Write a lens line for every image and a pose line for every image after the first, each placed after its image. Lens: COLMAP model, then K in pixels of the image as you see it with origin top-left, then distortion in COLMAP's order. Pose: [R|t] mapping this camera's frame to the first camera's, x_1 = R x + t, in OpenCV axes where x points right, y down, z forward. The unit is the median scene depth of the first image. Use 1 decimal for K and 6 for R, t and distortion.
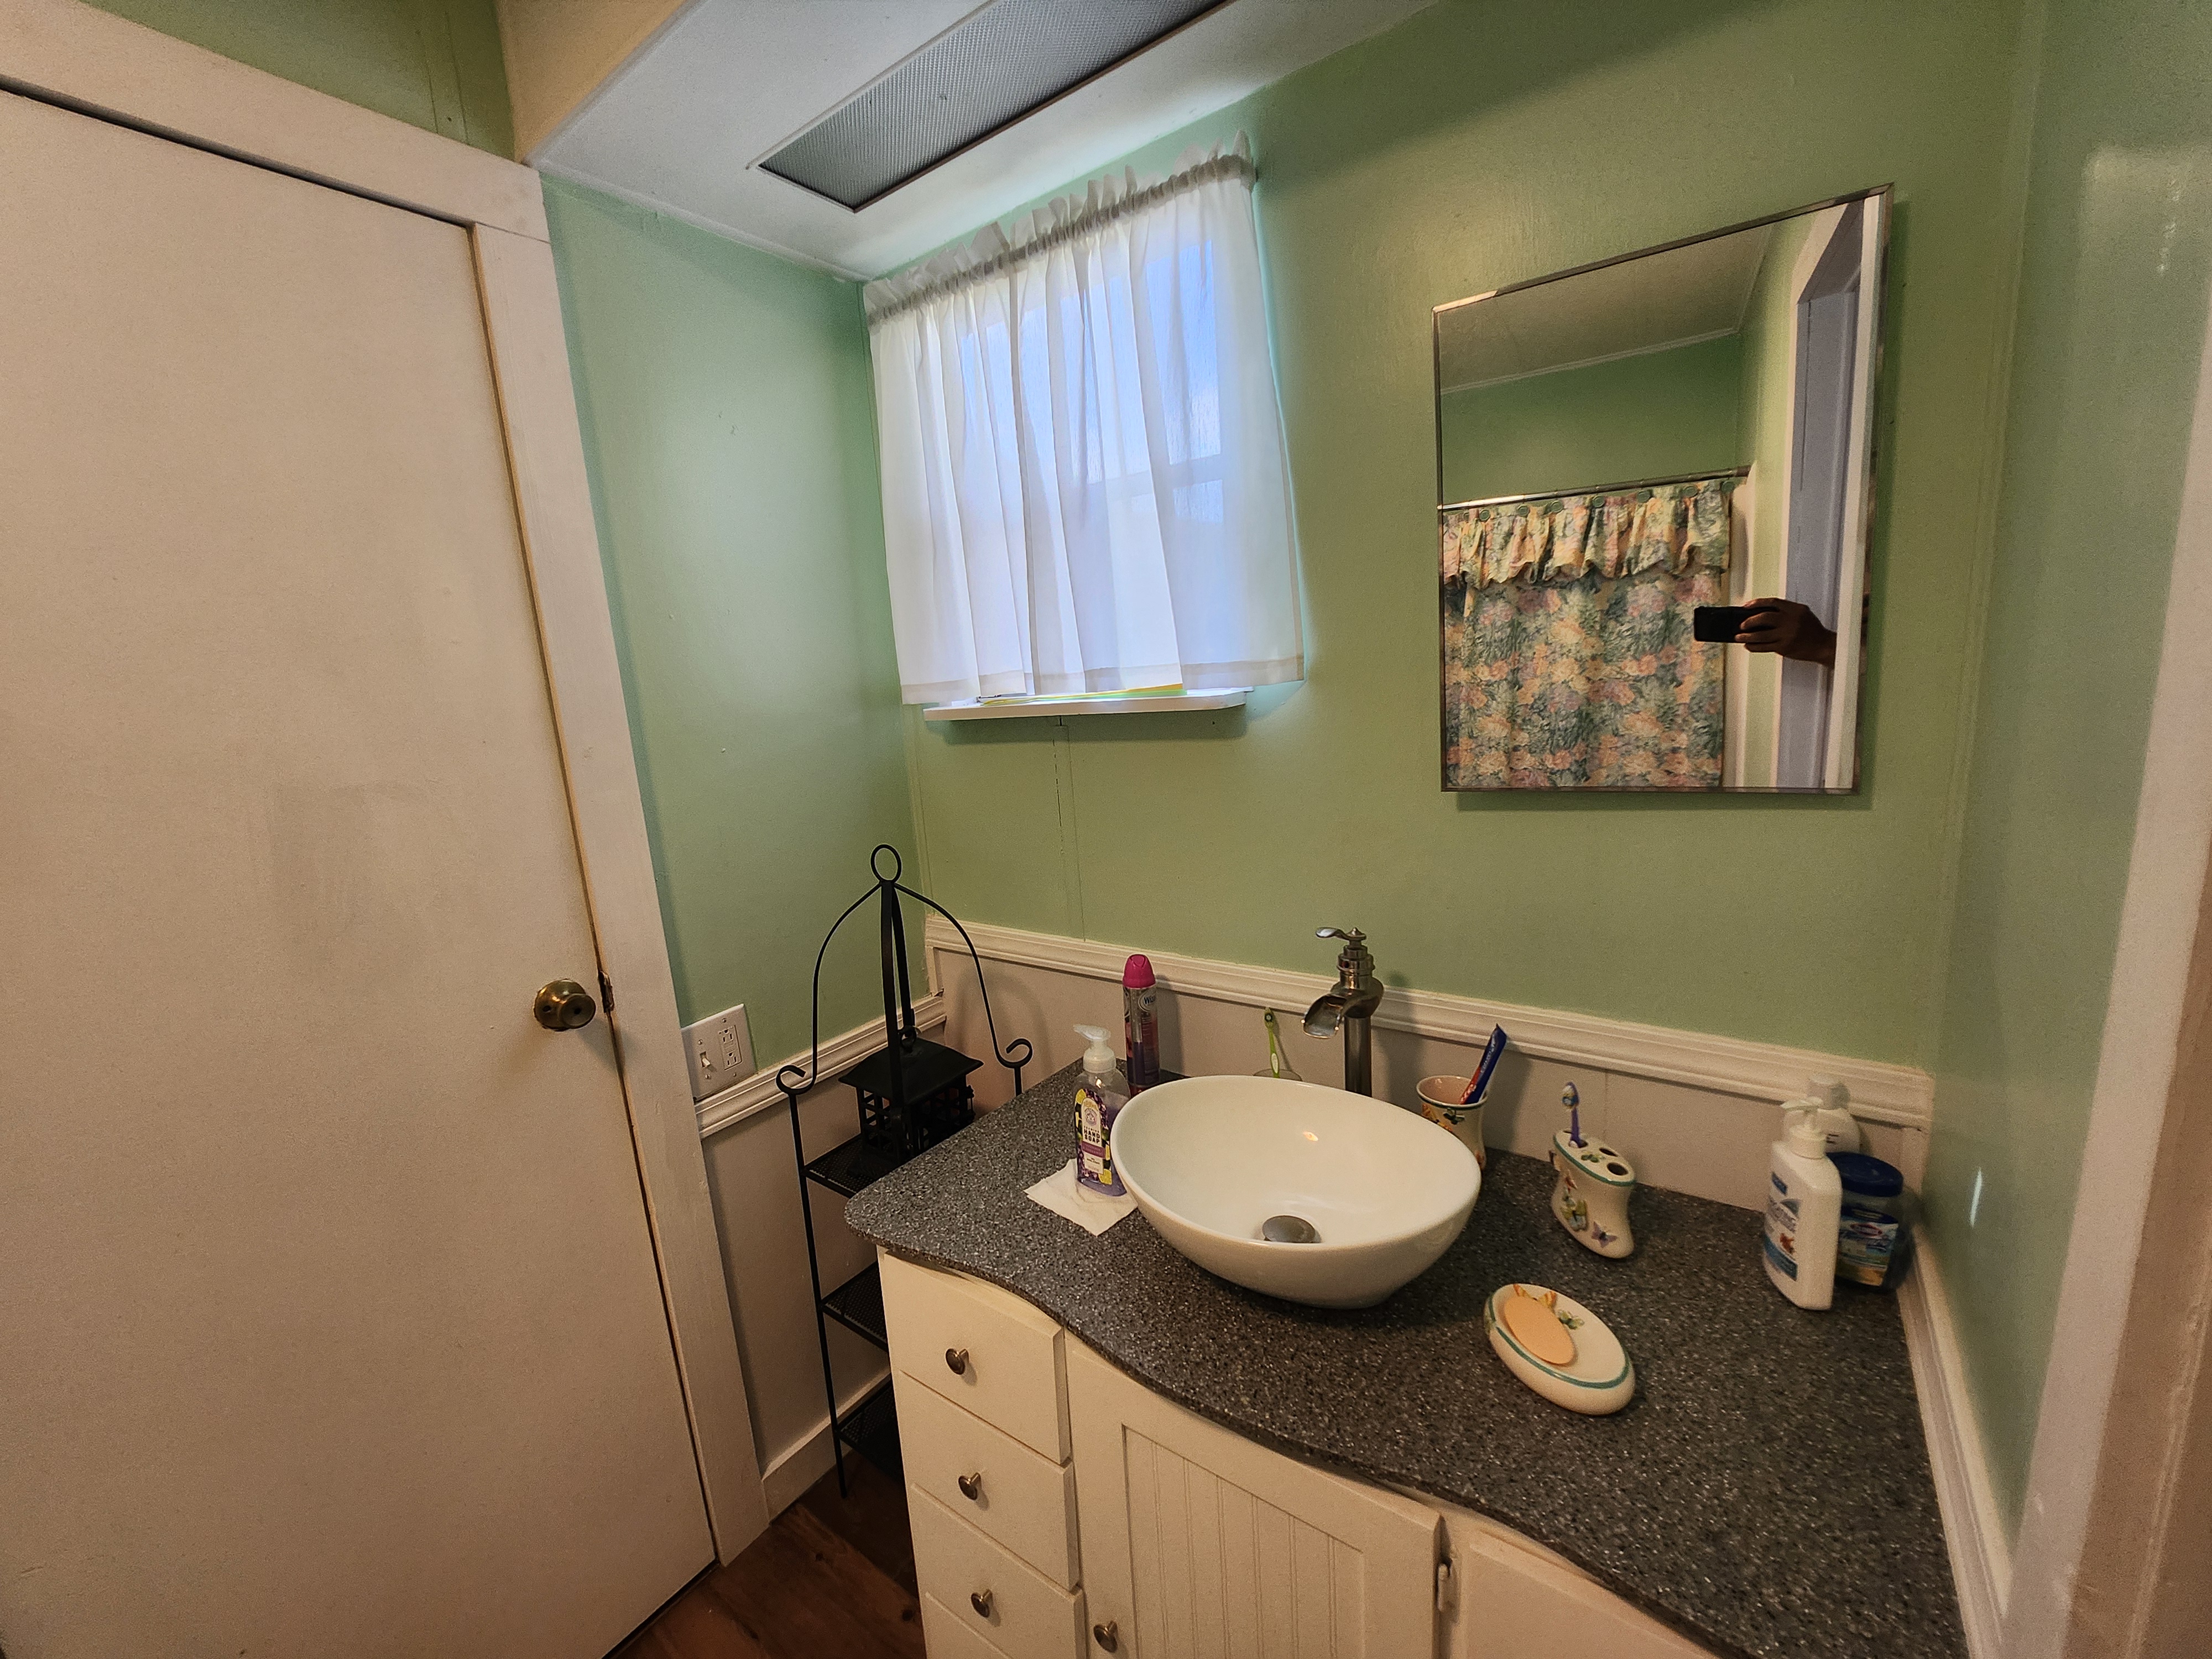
lens RADIAL K [[881.8, 0, 1106.0], [0, 881.8, 829.5], [0, 0, 1]] dist [-0.017245, -0.000459]
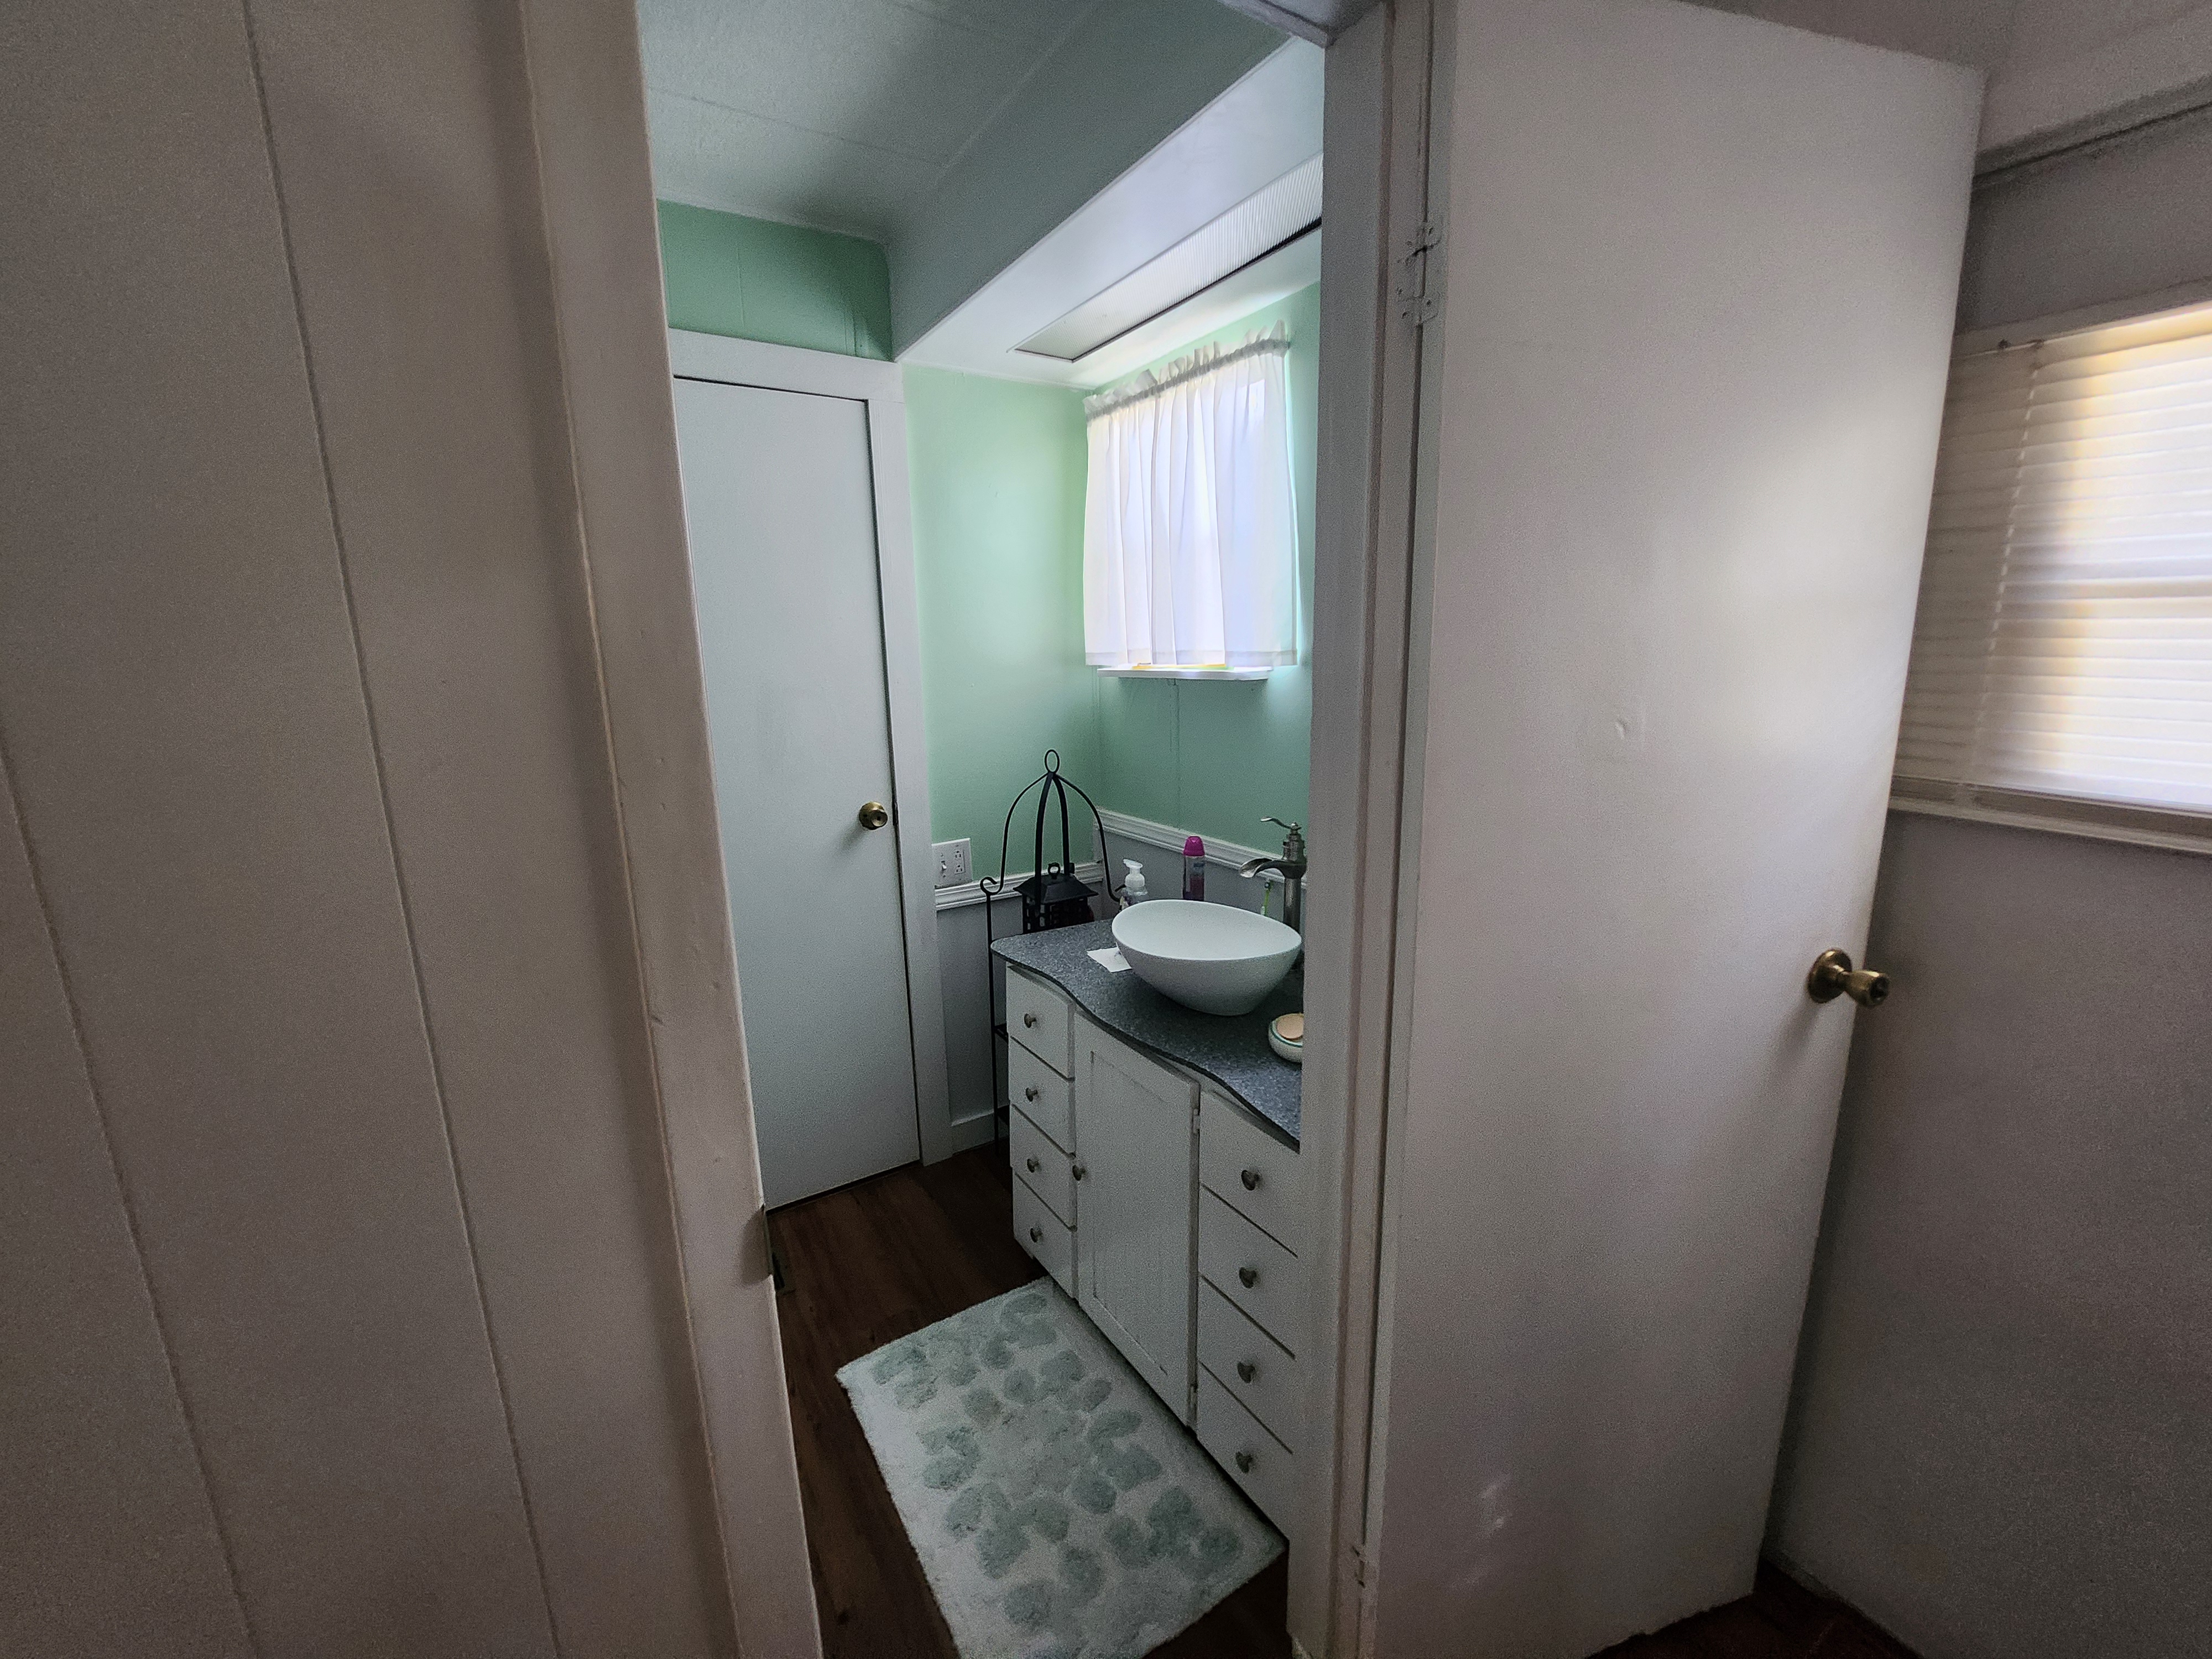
lens RADIAL K [[881.8, 0, 1106.0], [0, 881.8, 829.5], [0, 0, 1]] dist [-0.017245, -0.000459]
pose [[0.931081, 0.126476, -0.342188, 0.458348], [-0.113696, 0.991865, 0.057240, 0.064494], [0.346643, -0.014390, 0.937887, -0.553156]]
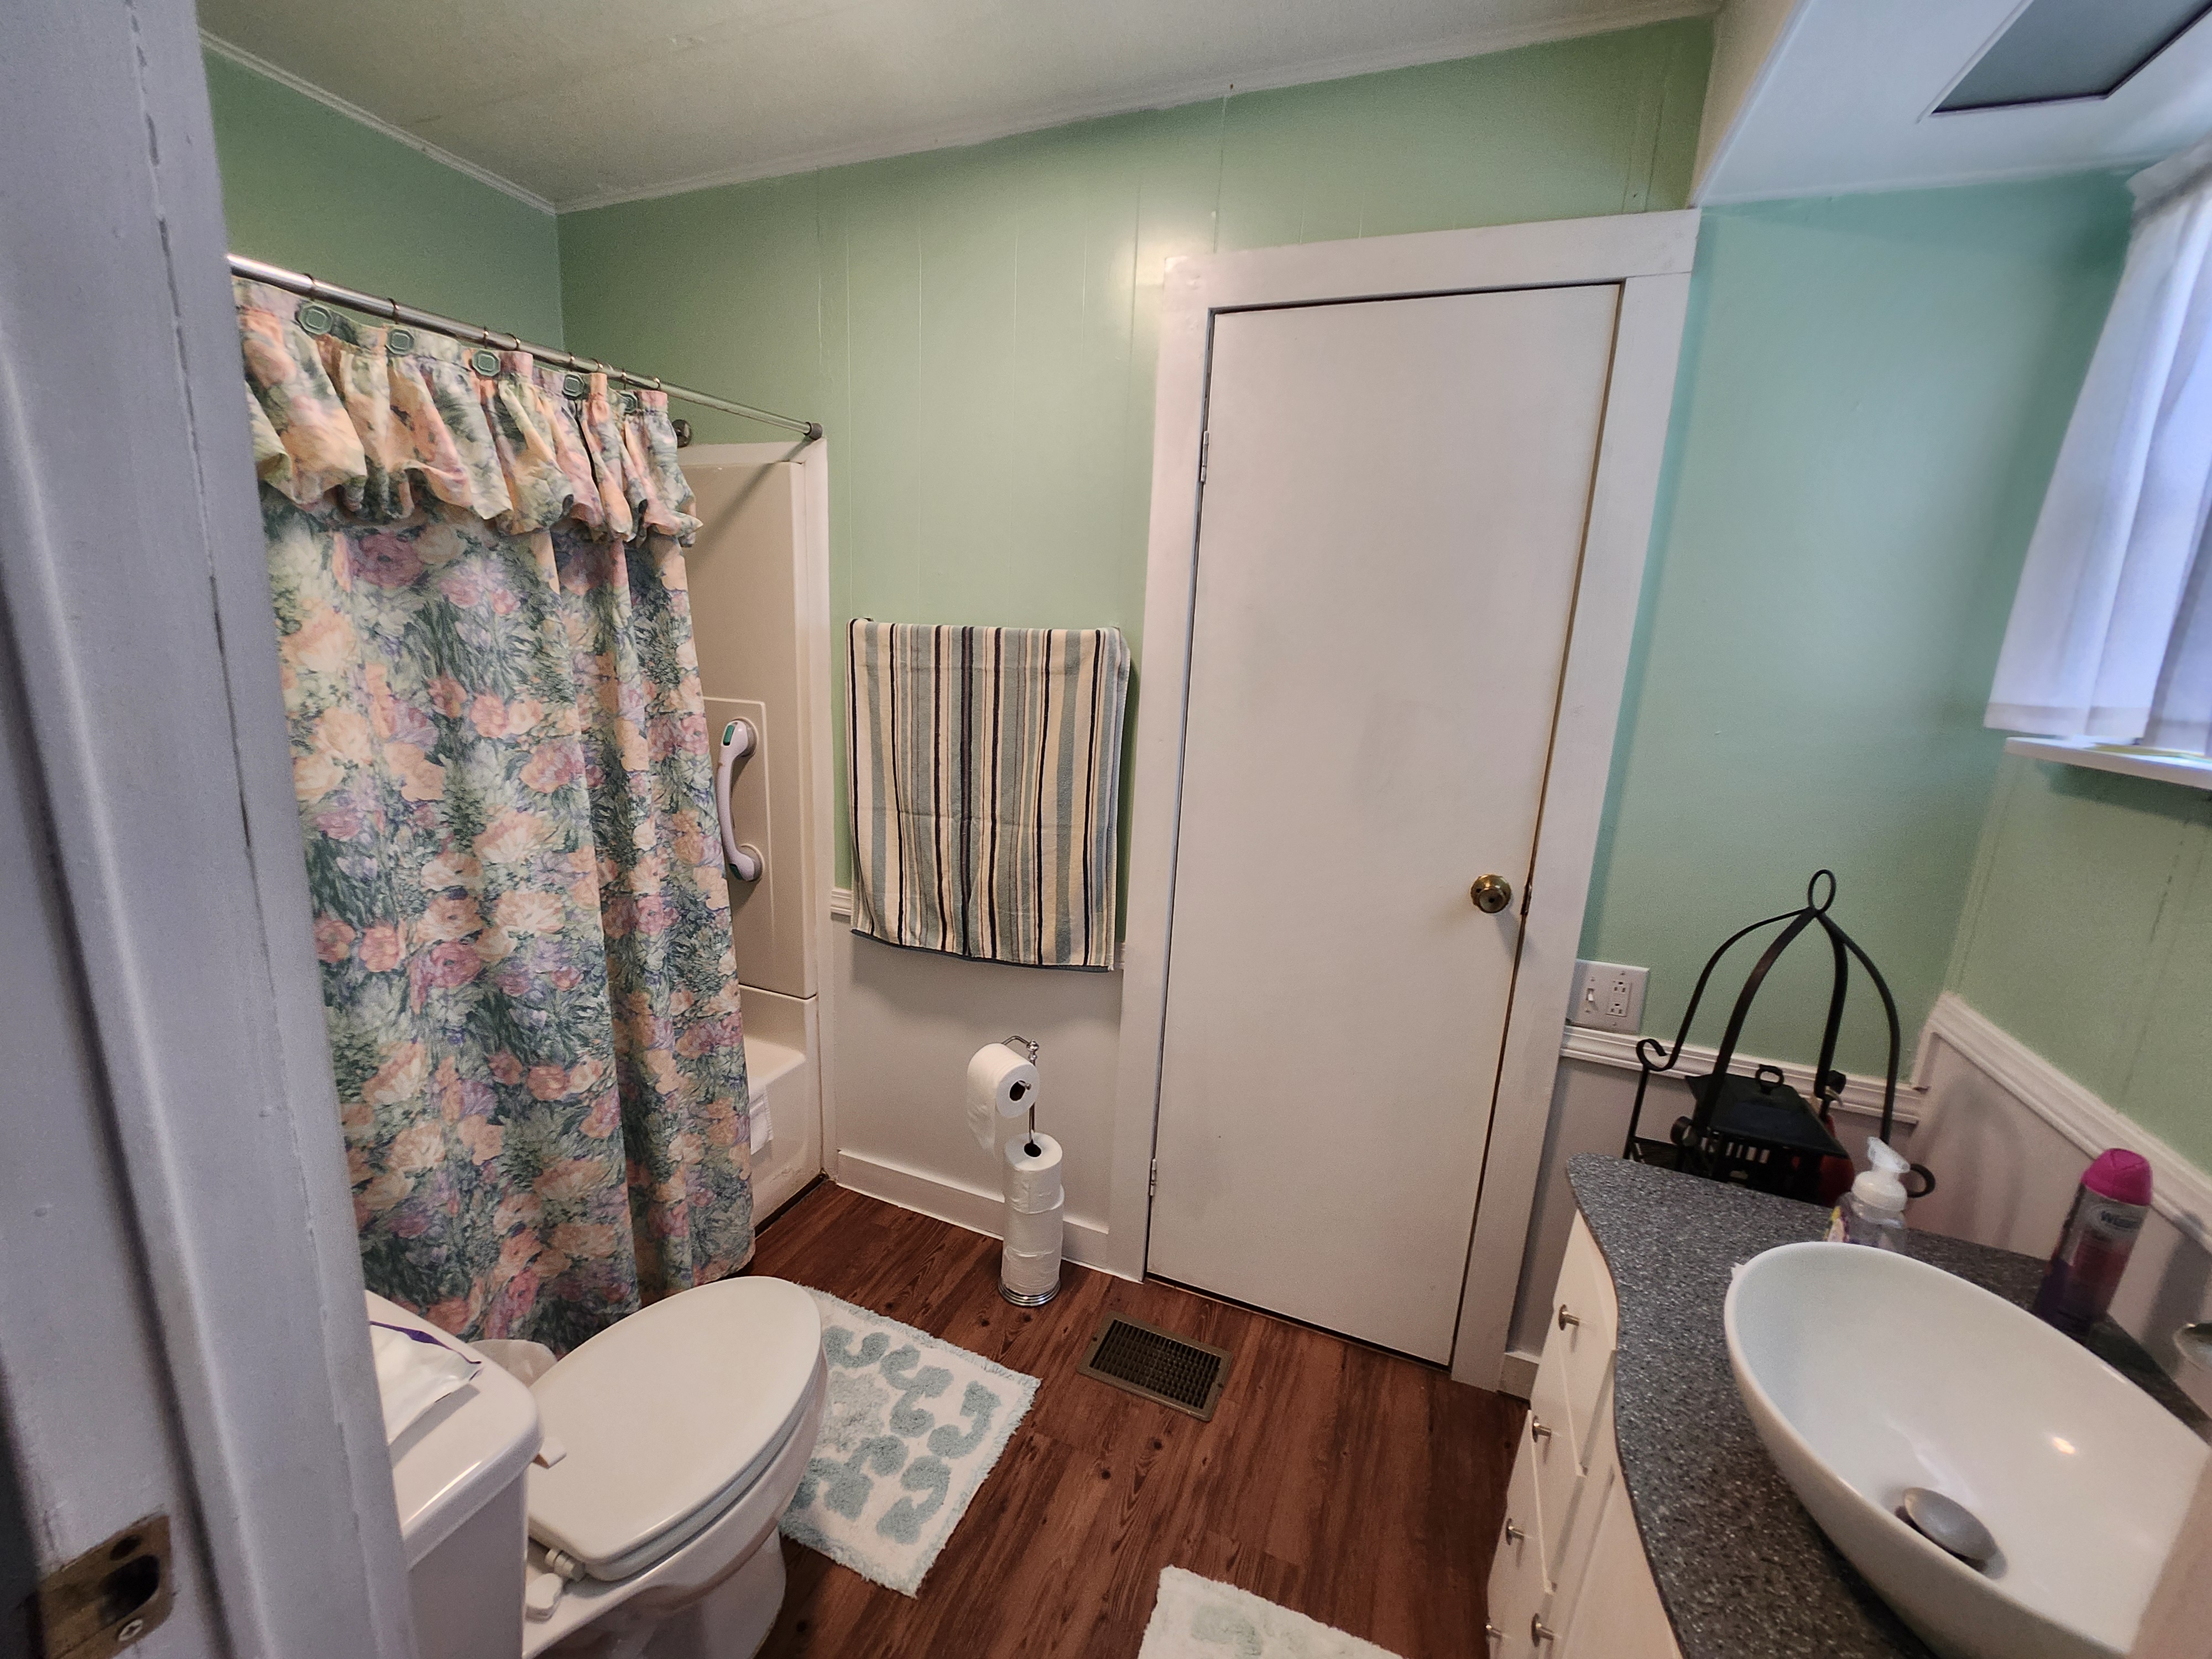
lens RADIAL K [[881.8, 0, 1106.0], [0, 881.8, 829.5], [0, 0, 1]] dist [-0.017245, -0.000459]
pose [[0.251802, 0.295533, -0.921551, 0.398131], [-0.249709, 0.939830, 0.233165, -0.048633], [0.935009, 0.171408, 0.310448, 0.036906]]
